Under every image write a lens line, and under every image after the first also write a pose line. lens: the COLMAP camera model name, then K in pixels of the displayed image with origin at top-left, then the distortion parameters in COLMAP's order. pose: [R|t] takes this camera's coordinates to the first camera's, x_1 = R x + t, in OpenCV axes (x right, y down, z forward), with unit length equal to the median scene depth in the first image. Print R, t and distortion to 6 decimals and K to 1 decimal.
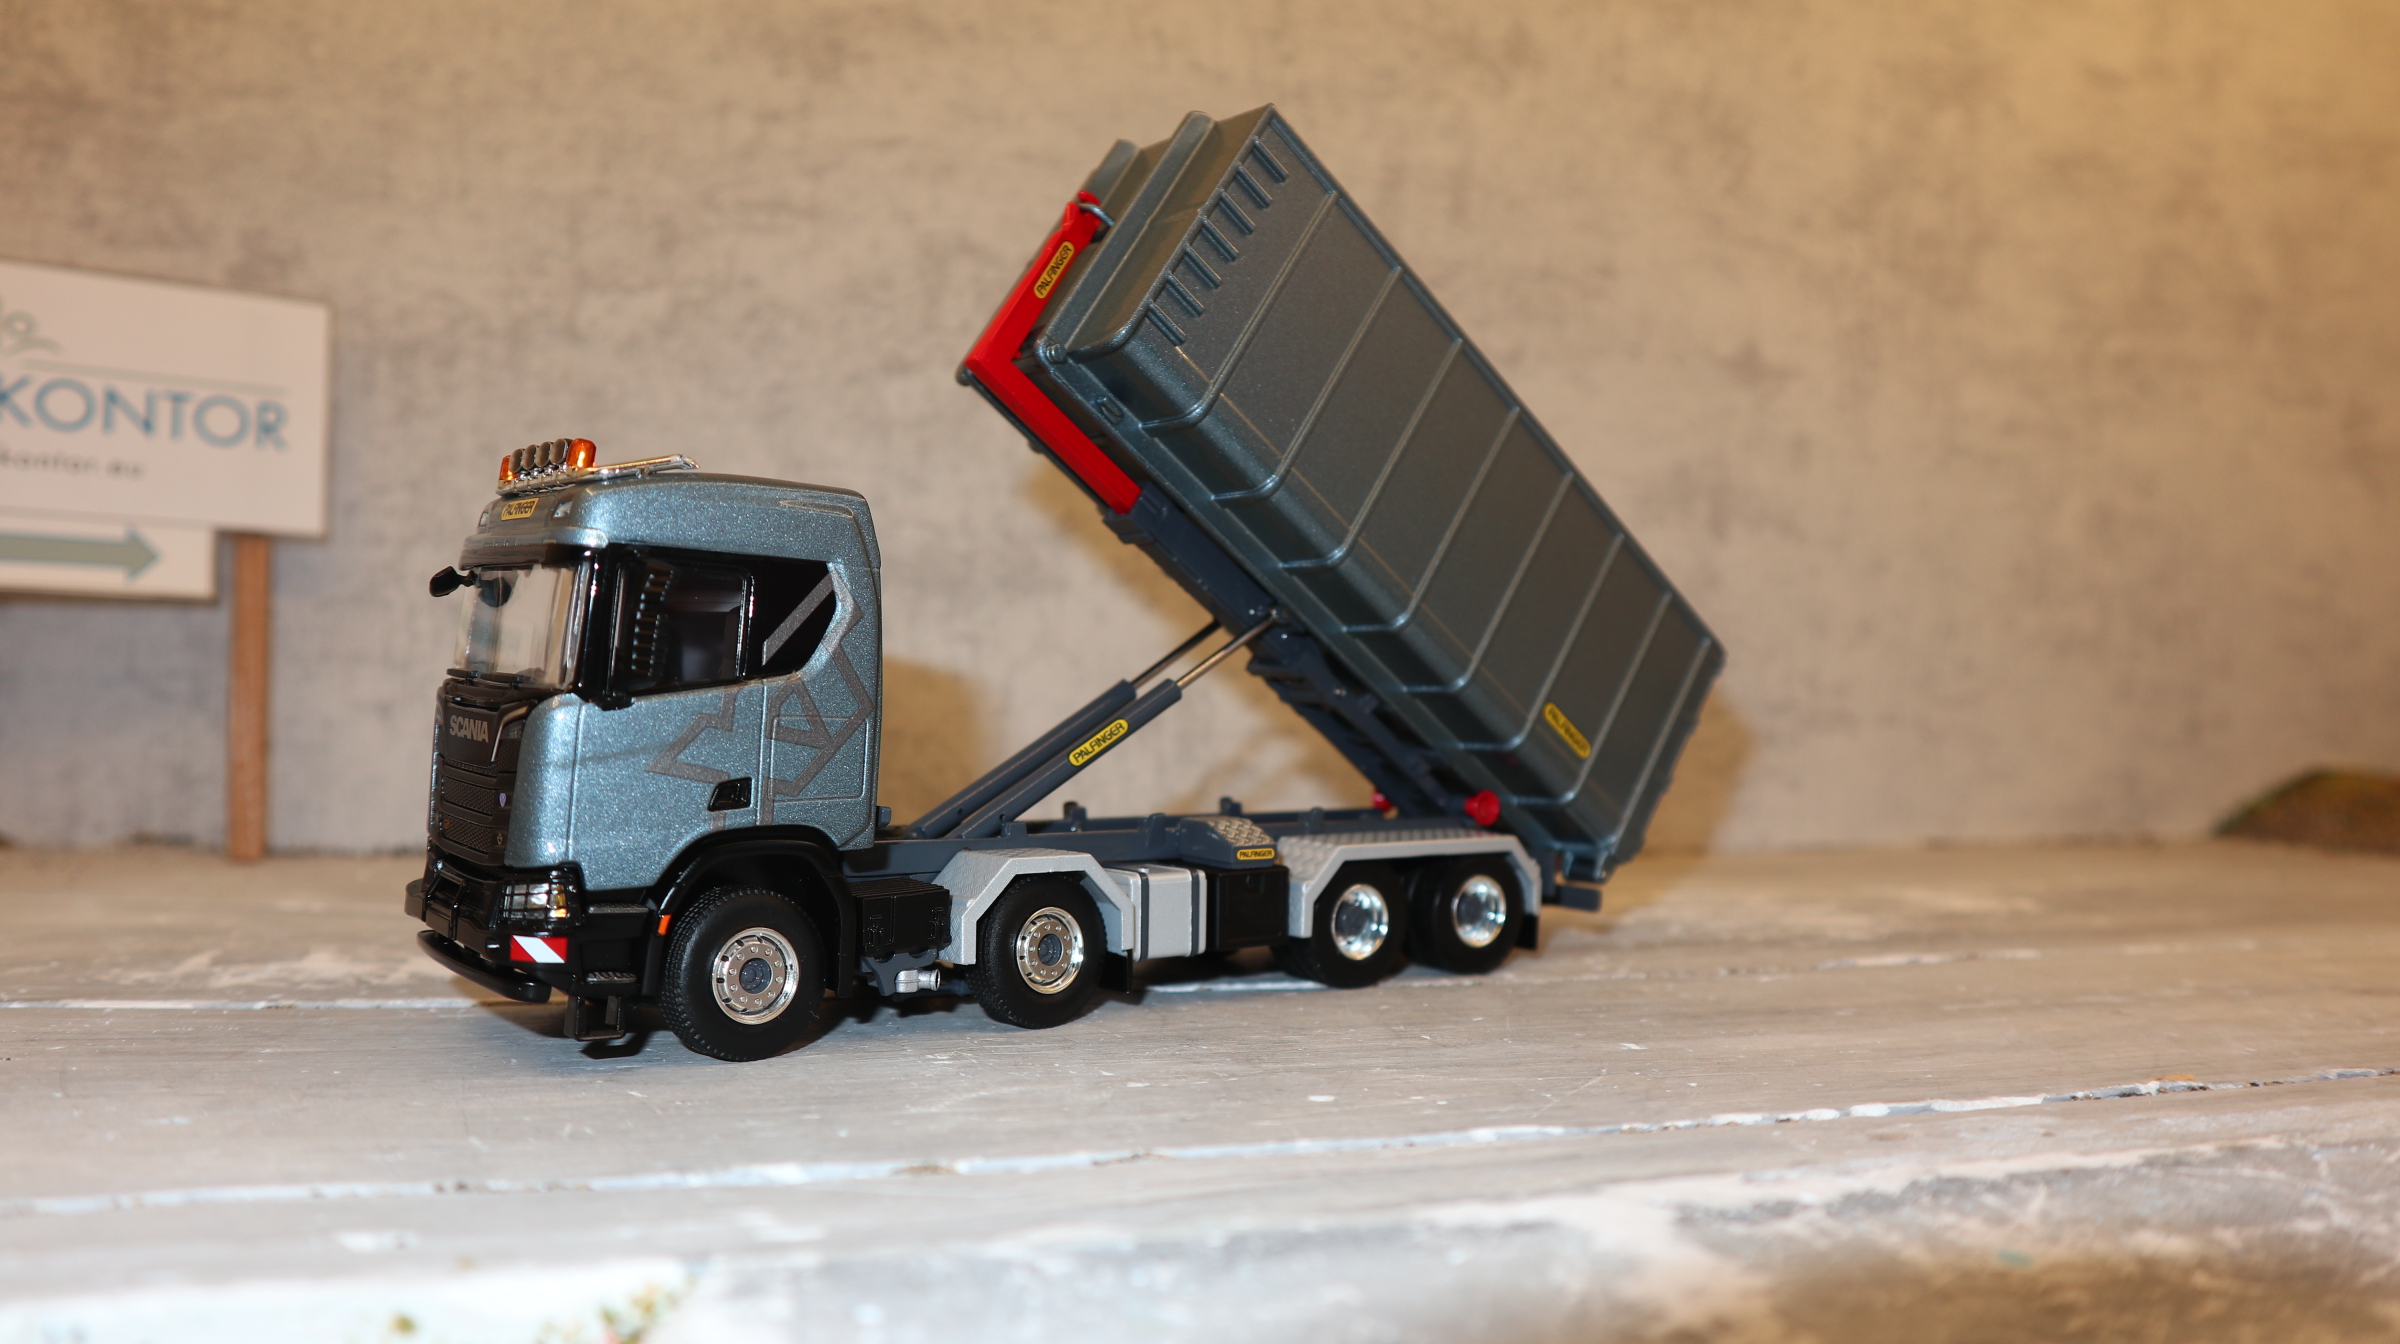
lens RADIAL K [[1802.0, 0, 1199.0], [0, 1802.0, 682.6], [0, 0, 1]] dist [-0.098488, 0.086349]
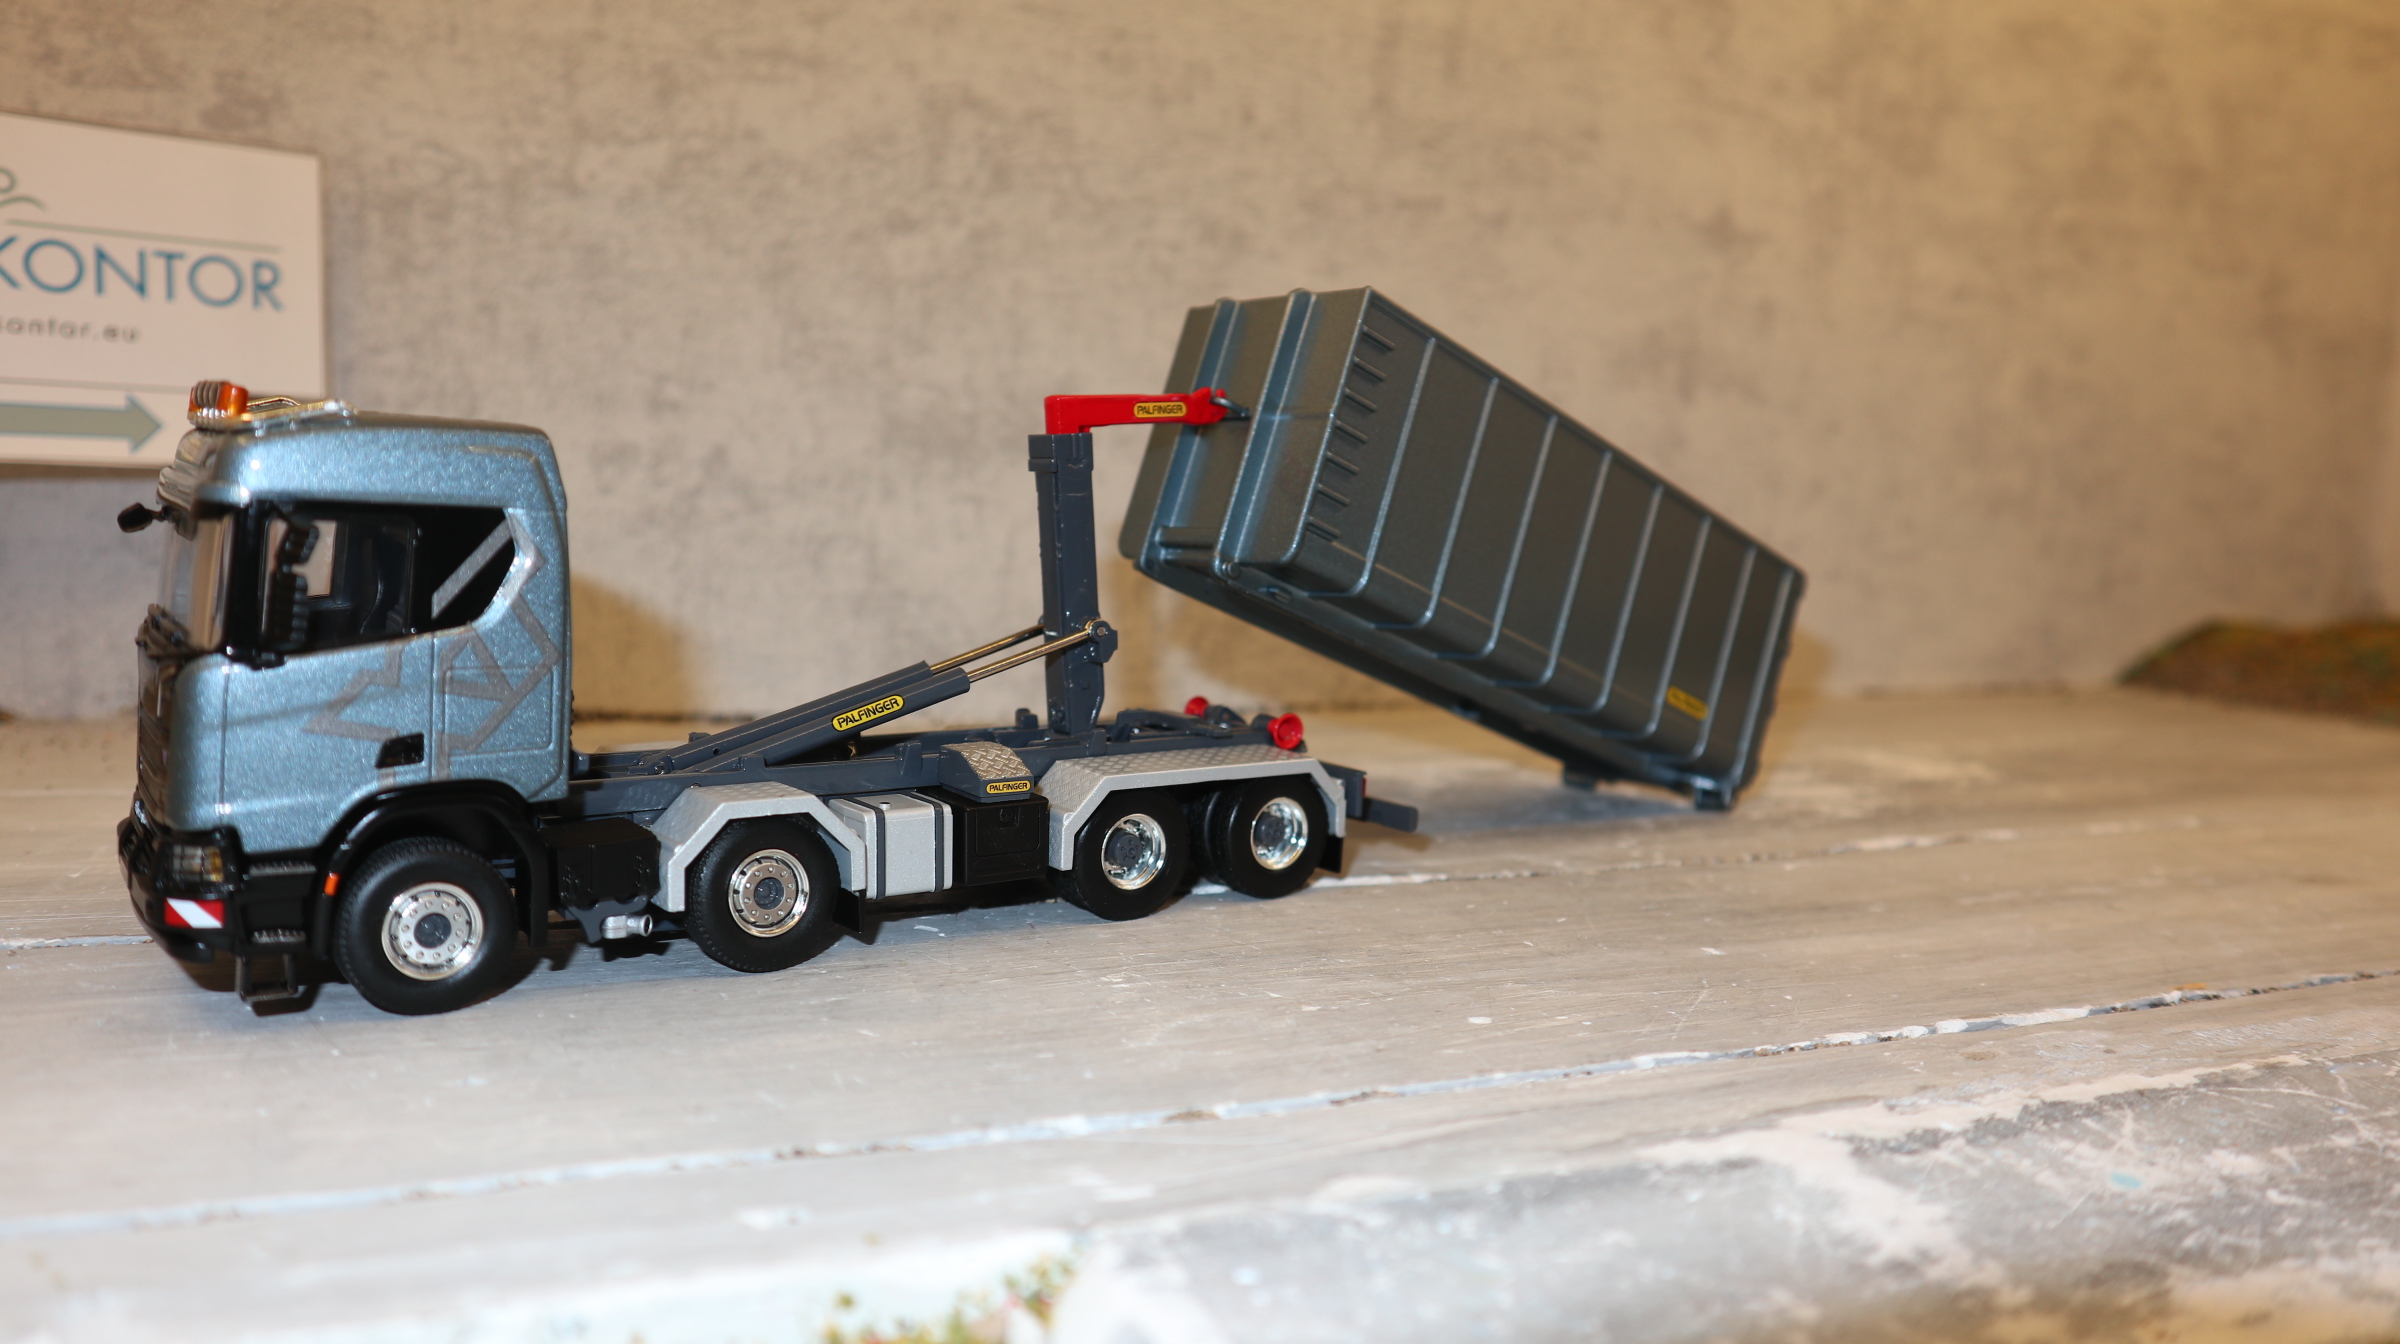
lens RADIAL K [[1838.8, 0, 1200.0], [0, 1838.8, 672.0], [0, 0, 1]] dist [-0.088355, 0.085842]
pose [[0.995873, 0.002653, 0.090720, -0.106498], [-0.013491, 0.992794, 0.119069, -0.059623], [-0.089750, -0.119802, 0.988733, -0.045071]]
